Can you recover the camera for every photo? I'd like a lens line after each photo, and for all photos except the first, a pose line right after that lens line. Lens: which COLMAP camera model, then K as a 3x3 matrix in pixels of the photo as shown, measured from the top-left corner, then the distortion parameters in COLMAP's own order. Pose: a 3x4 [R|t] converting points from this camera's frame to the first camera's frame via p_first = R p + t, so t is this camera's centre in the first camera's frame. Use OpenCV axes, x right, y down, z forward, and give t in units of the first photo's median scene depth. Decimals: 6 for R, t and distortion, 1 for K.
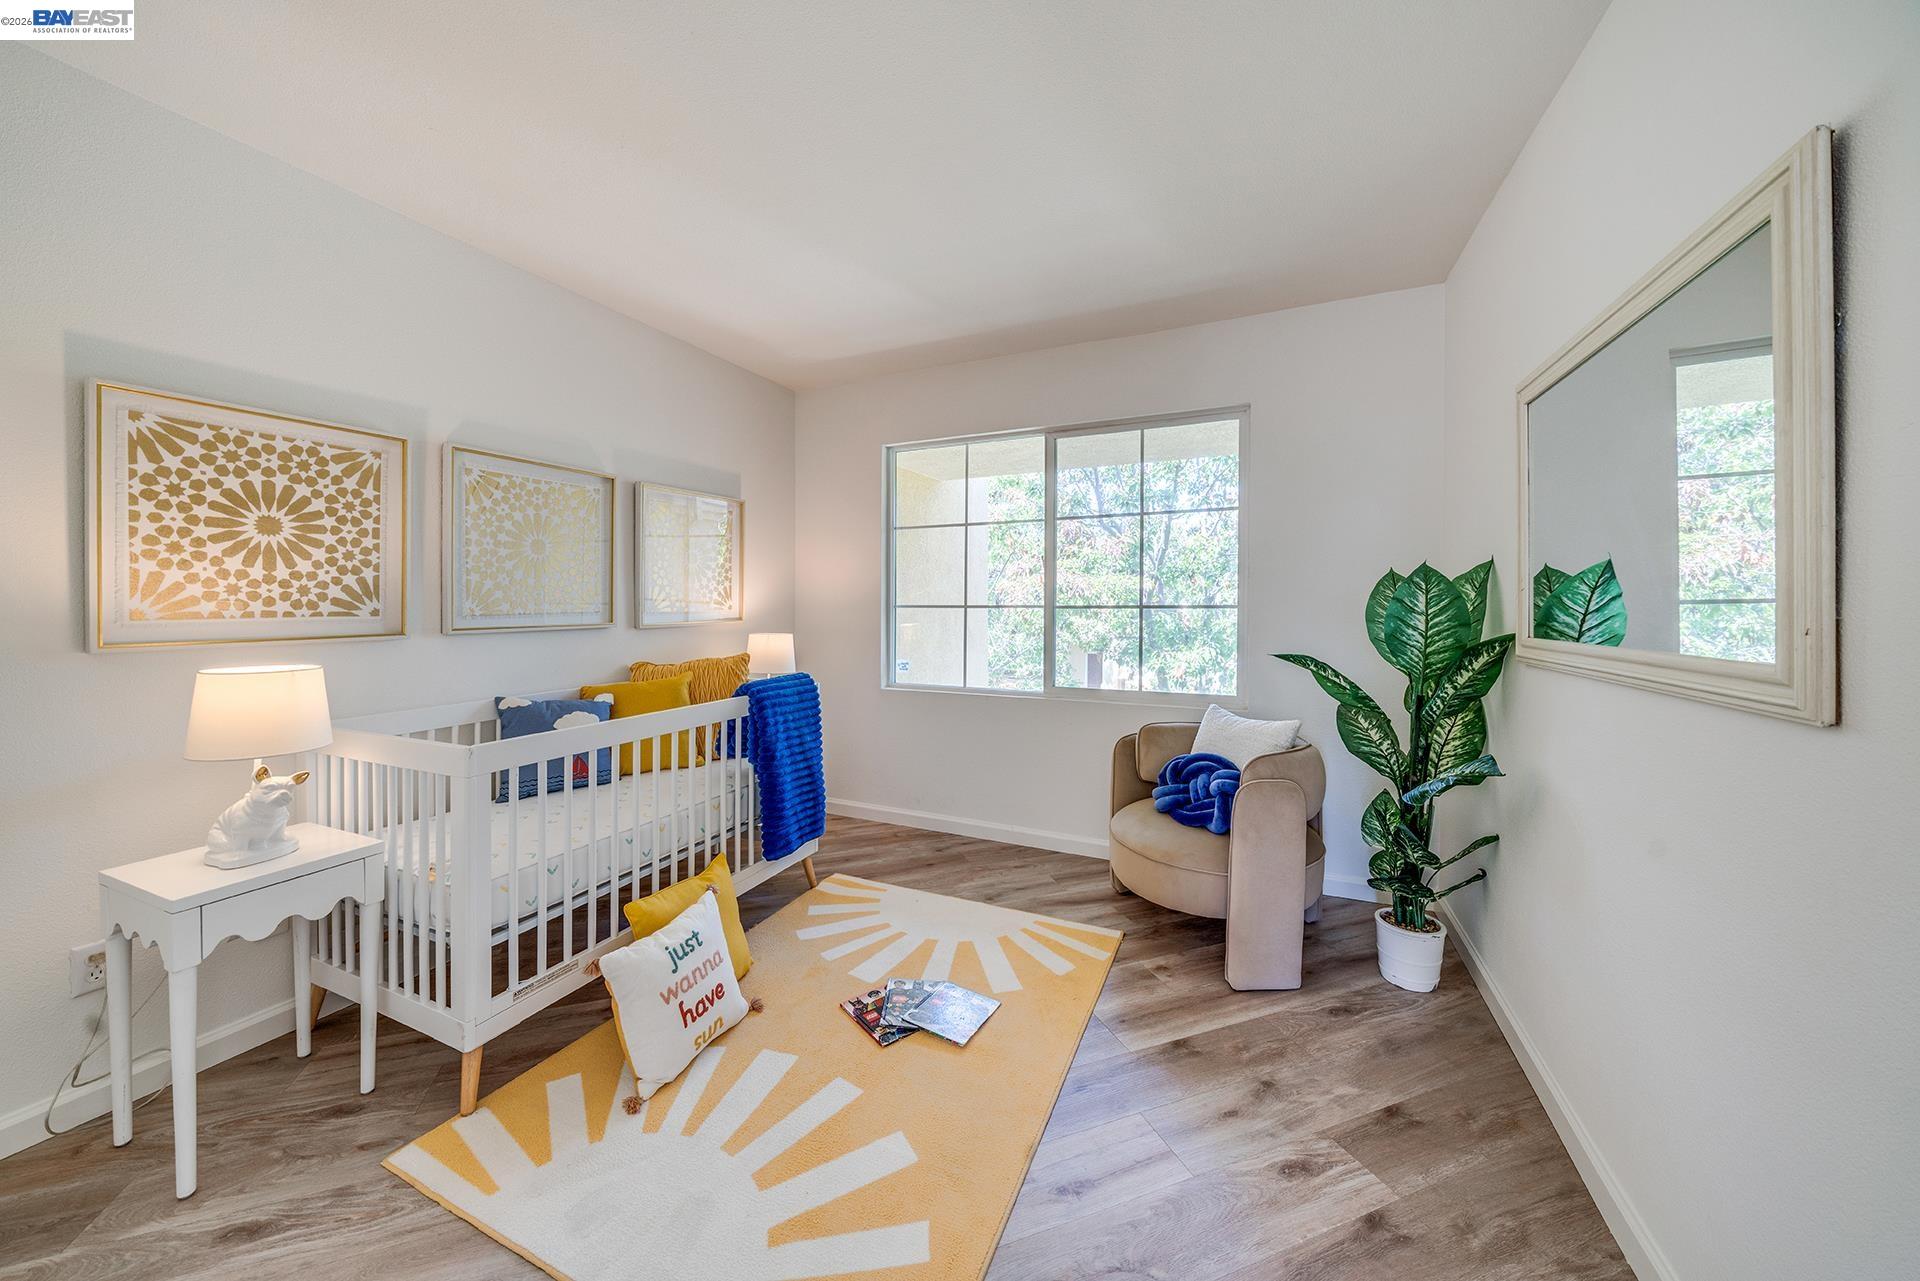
lens RADIAL K [[631.9, 0, 988.3], [0, 631.9, 604.2], [0, 0, 1]] dist [-0.004792, 0.000116]
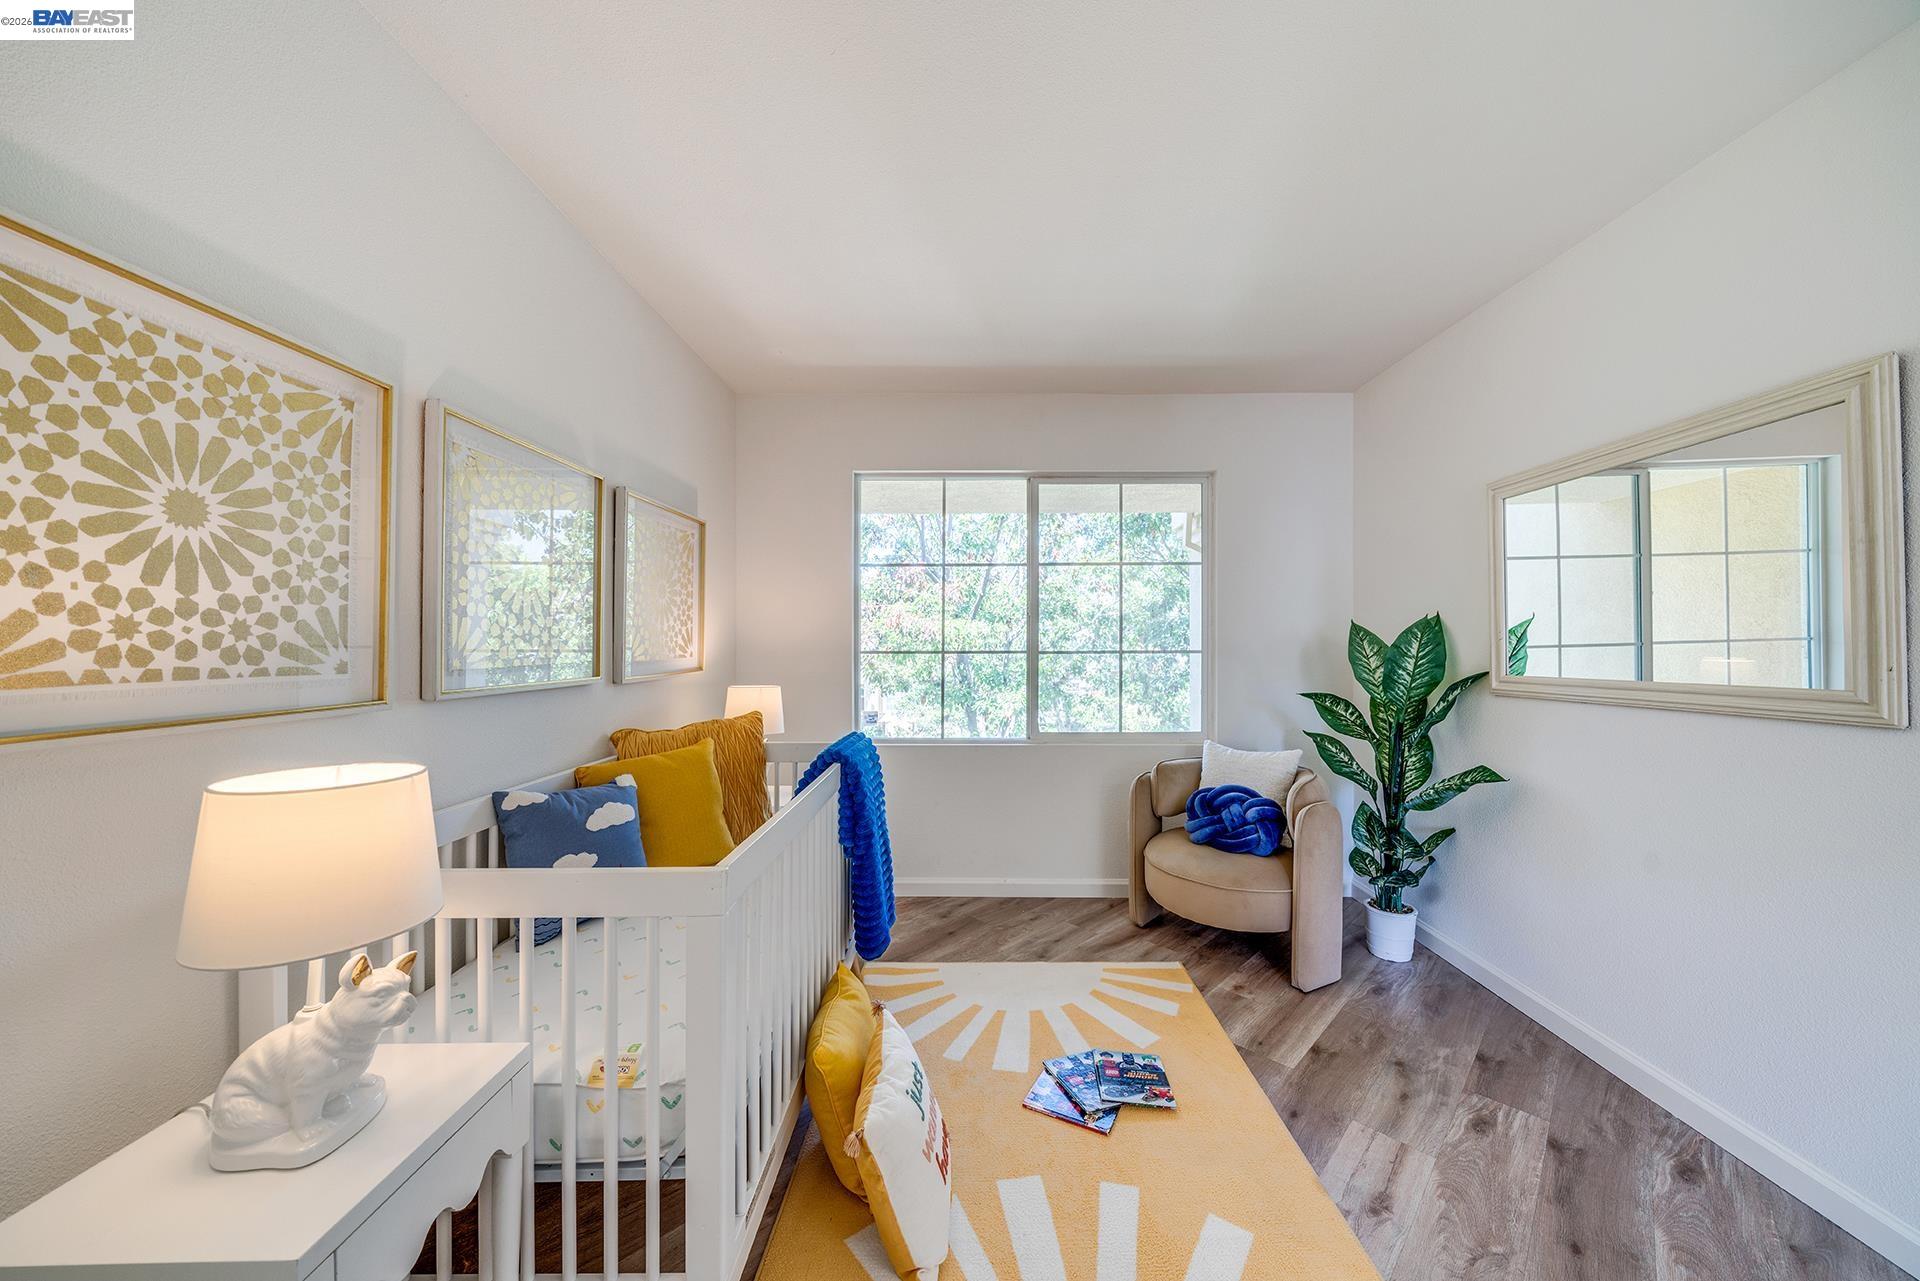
lens RADIAL K [[631.9, 0, 965.5], [0, 631.9, 642.7], [0, 0, 1]] dist [-0.004792, 0.000116]
pose [[0.917490, 0.002316, 0.397753, -0.716105], [0.000960, 0.999967, -0.008035, -0.005469], [-0.397759, 0.007754, 0.917457, 0.235286]]
